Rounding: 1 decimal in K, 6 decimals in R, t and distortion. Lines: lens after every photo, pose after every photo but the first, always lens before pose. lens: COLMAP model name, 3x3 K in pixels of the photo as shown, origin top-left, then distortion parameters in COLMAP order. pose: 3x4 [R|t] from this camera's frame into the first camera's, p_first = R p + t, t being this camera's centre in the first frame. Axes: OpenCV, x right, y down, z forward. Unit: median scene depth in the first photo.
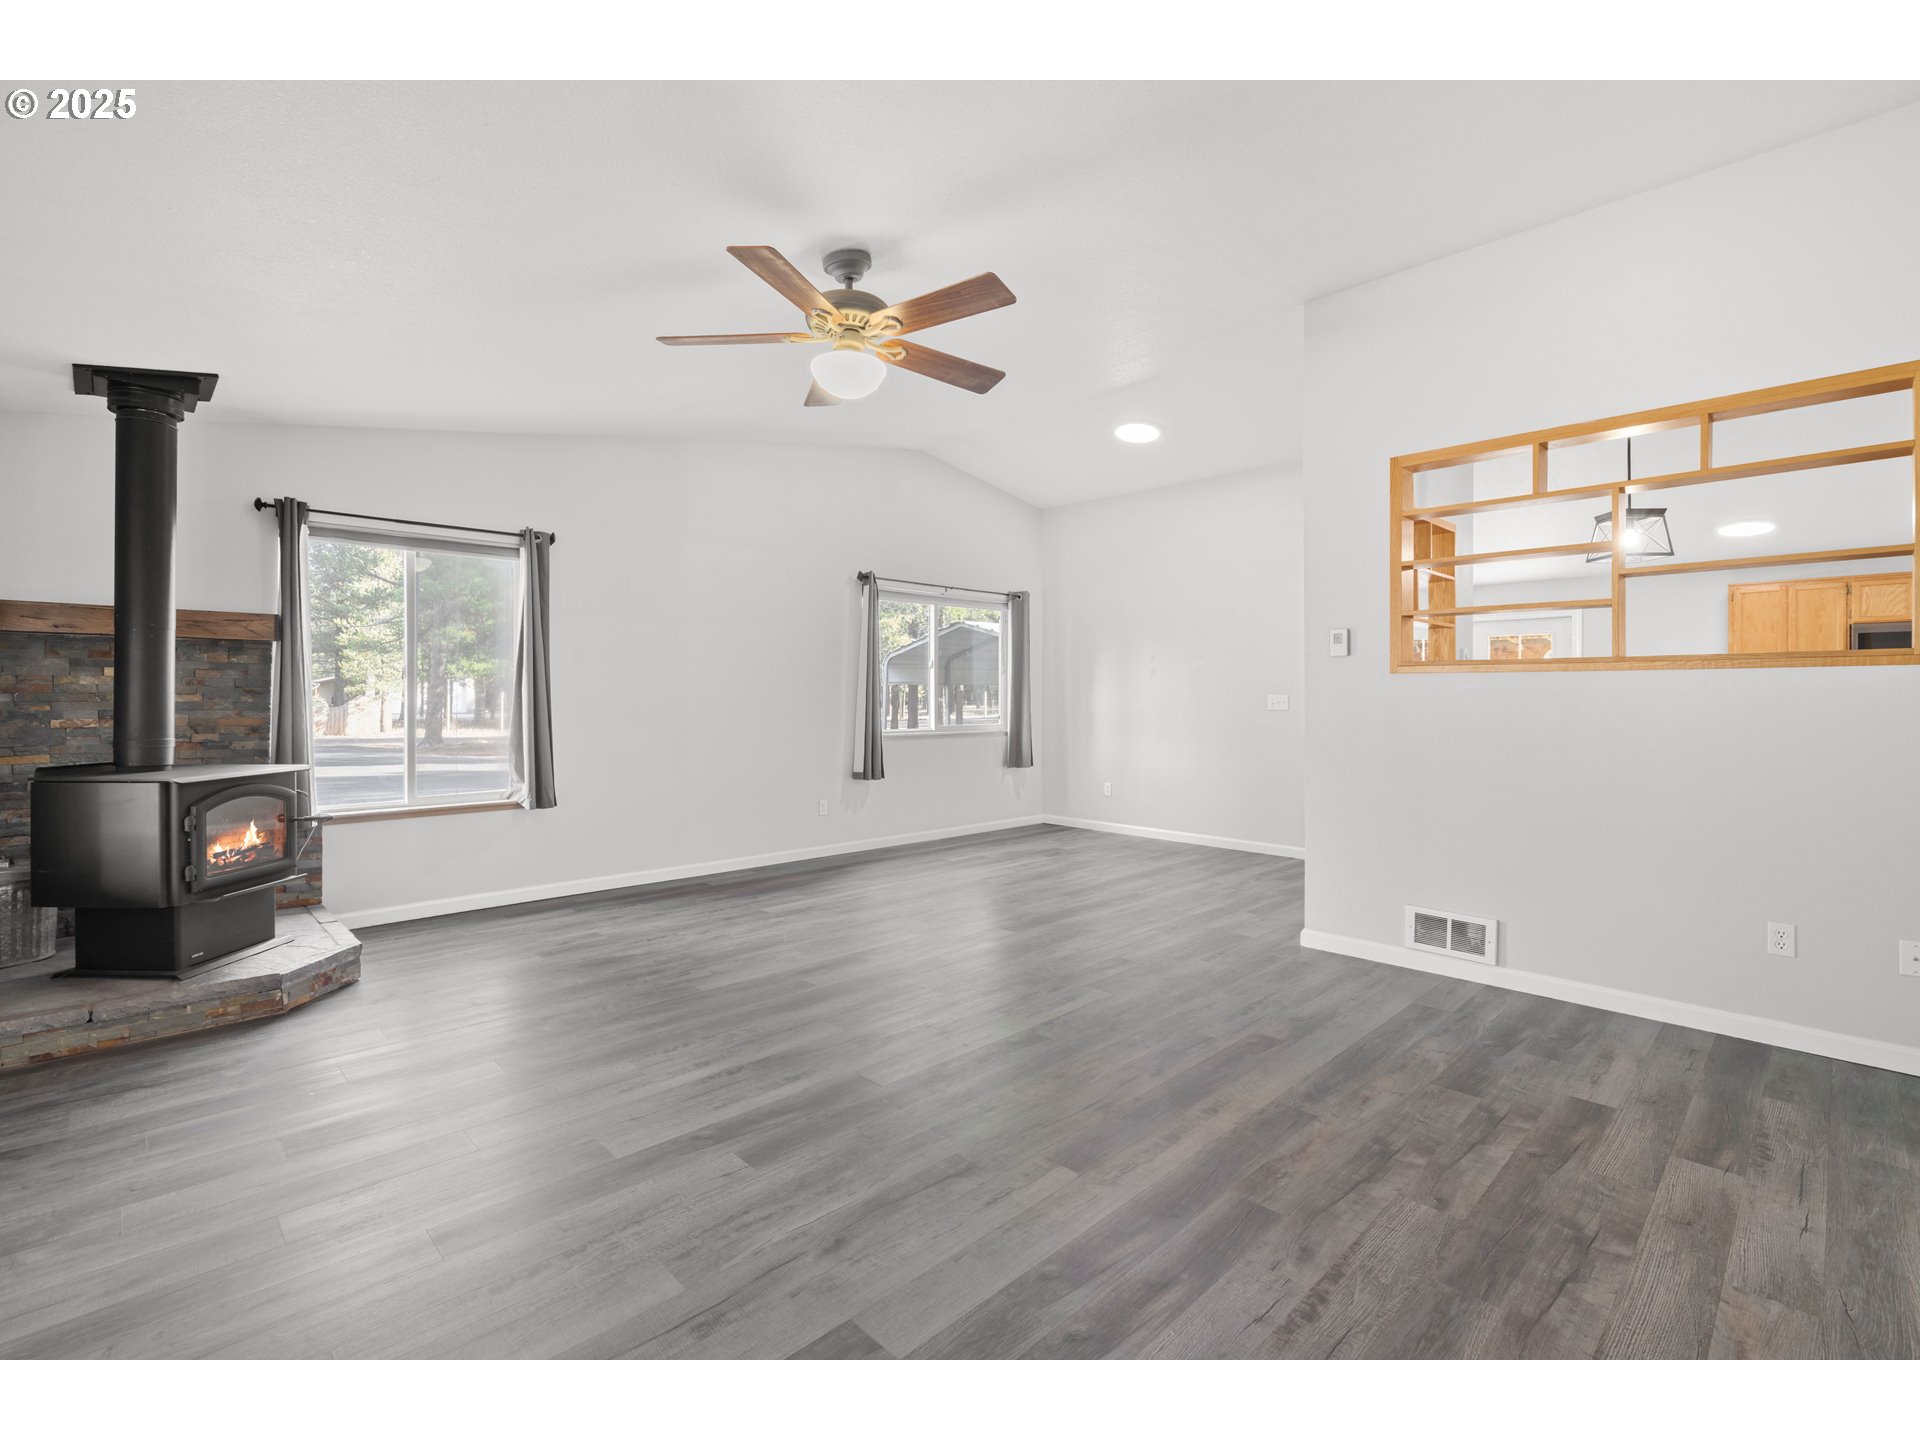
lens RADIAL K [[864.3, 0, 945.8], [0, 864.3, 713.7], [0, 0, 1]] dist [-0.009128, 0.000418]
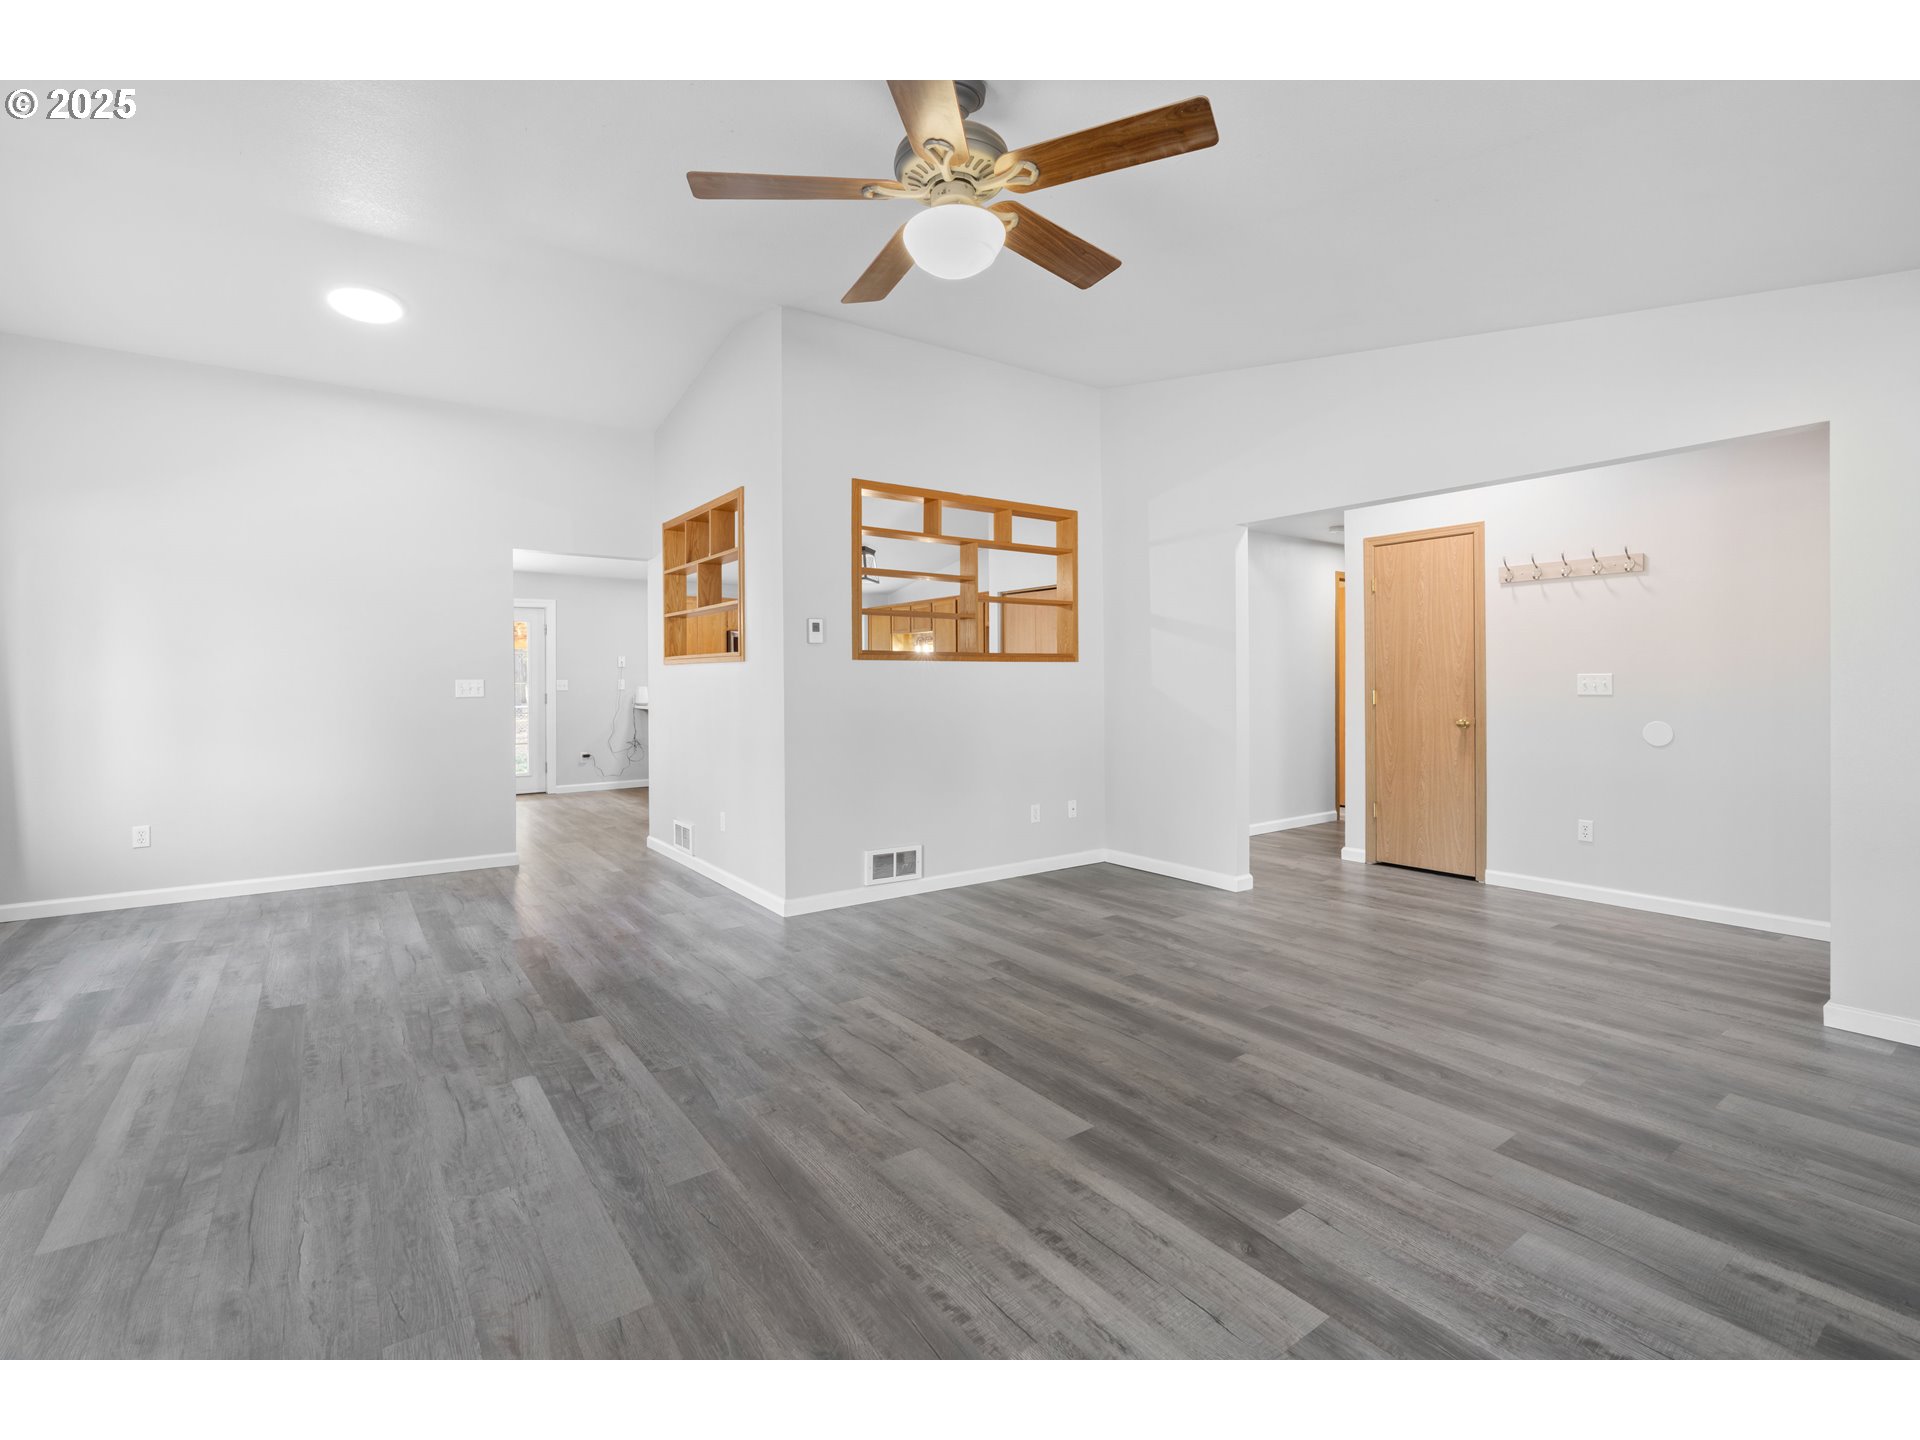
lens RADIAL K [[879.3, 0, 958.6], [0, 879.3, 680.0], [0, 0, 1]] dist [-0.005635, 0.000319]
pose [[0.138383, -0.003218, 0.990374, -0.788423], [0.024239, 0.999706, -0.000139, -0.017425], [-0.990082, 0.024025, 0.138420, 0.817458]]
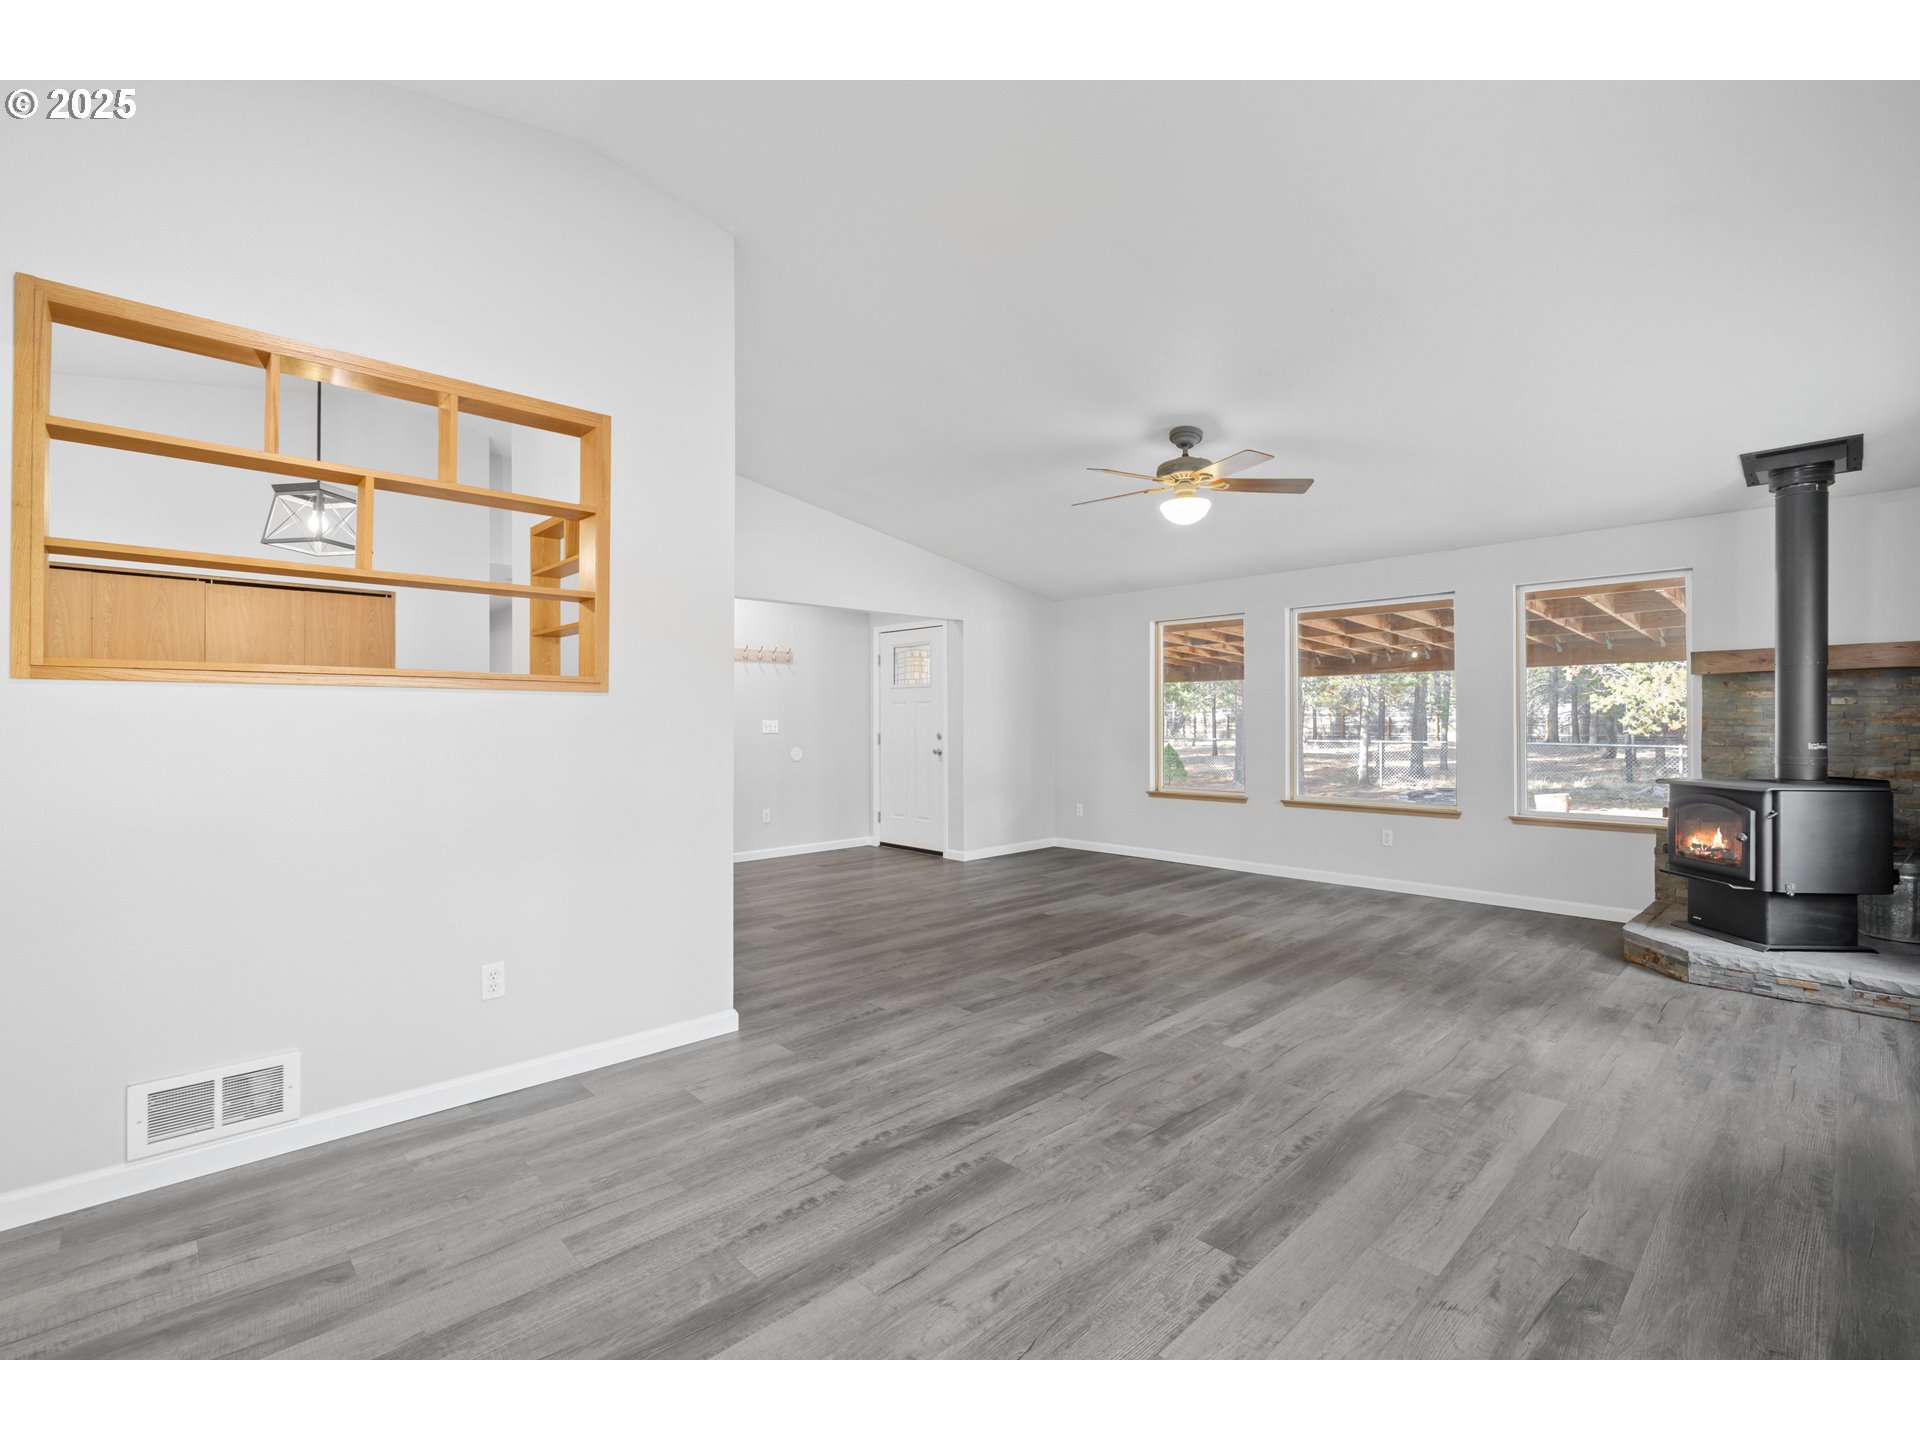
lens RADIAL K [[864.3, 0, 945.8], [0, 864.3, 713.7], [0, 0, 1]] dist [-0.009128, 0.000418]
pose [[-0.999990, -0.002451, 0.003811, 0.279640], [-0.002410, 0.999939, 0.010823, -0.045844], [-0.003837, 0.010814, -0.999934, 2.317953]]
